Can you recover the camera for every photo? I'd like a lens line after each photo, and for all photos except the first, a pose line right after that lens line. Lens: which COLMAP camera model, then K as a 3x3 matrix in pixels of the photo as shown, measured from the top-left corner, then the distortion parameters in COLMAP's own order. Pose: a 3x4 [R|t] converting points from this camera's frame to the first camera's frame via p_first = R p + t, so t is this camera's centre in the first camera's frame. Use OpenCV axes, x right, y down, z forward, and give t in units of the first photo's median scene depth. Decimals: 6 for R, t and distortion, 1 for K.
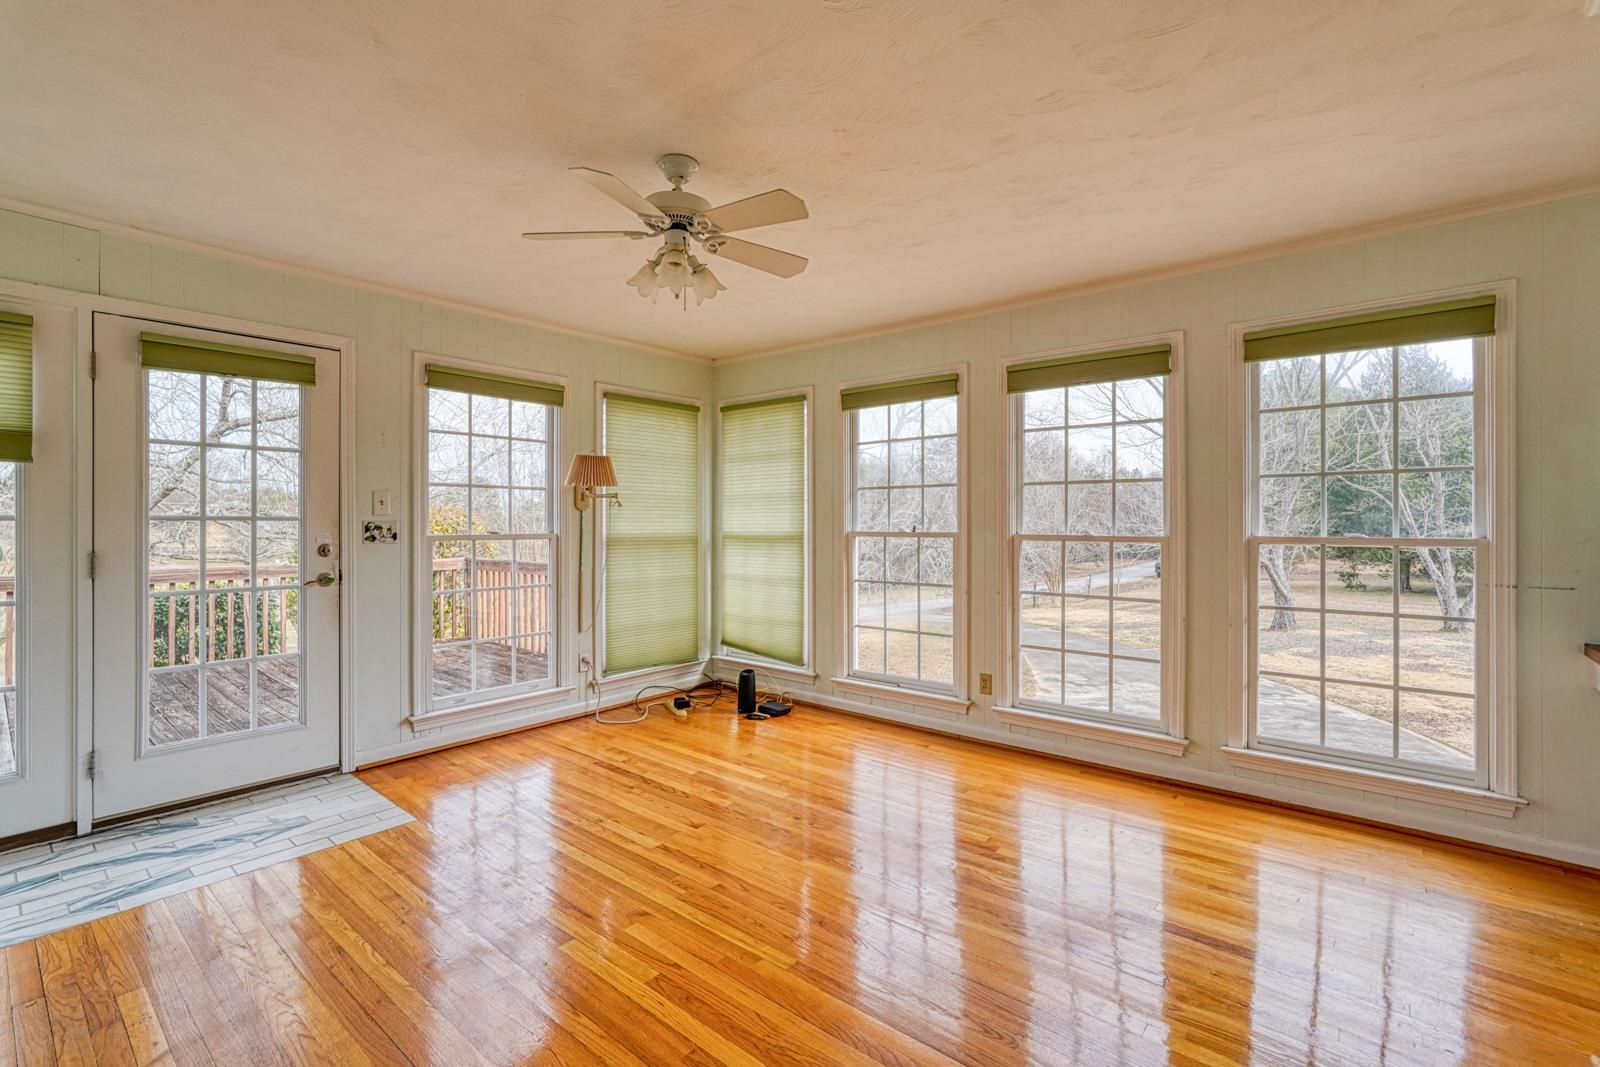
lens RADIAL K [[708.0, 0, 797.4], [0, 708.0, 520.1], [0, 0, 1]] dist [-0.020704, 0.009448]
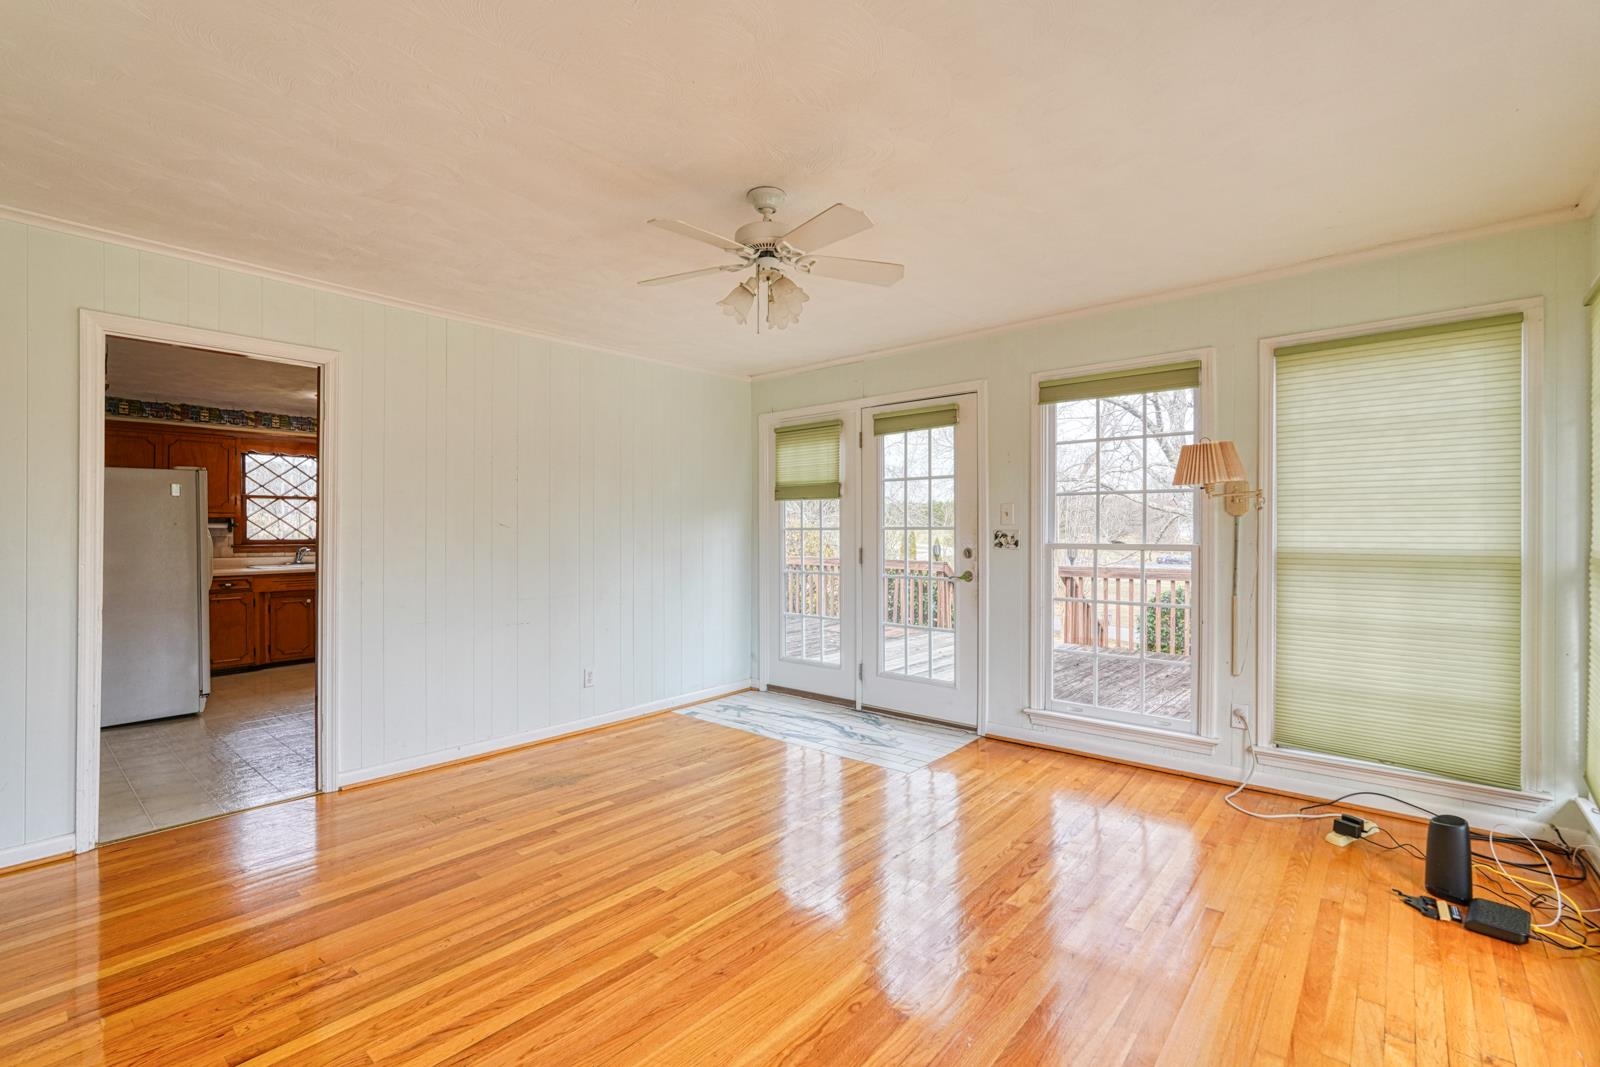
lens RADIAL K [[708.0, 0, 797.4], [0, 708.0, 520.1], [0, 0, 1]] dist [-0.020704, 0.009448]
pose [[-0.012147, -0.010905, -0.999867, 0.566161], [0.004882, 0.999928, -0.010964, -0.003434], [0.999914, -0.005015, -0.012093, 0.662568]]
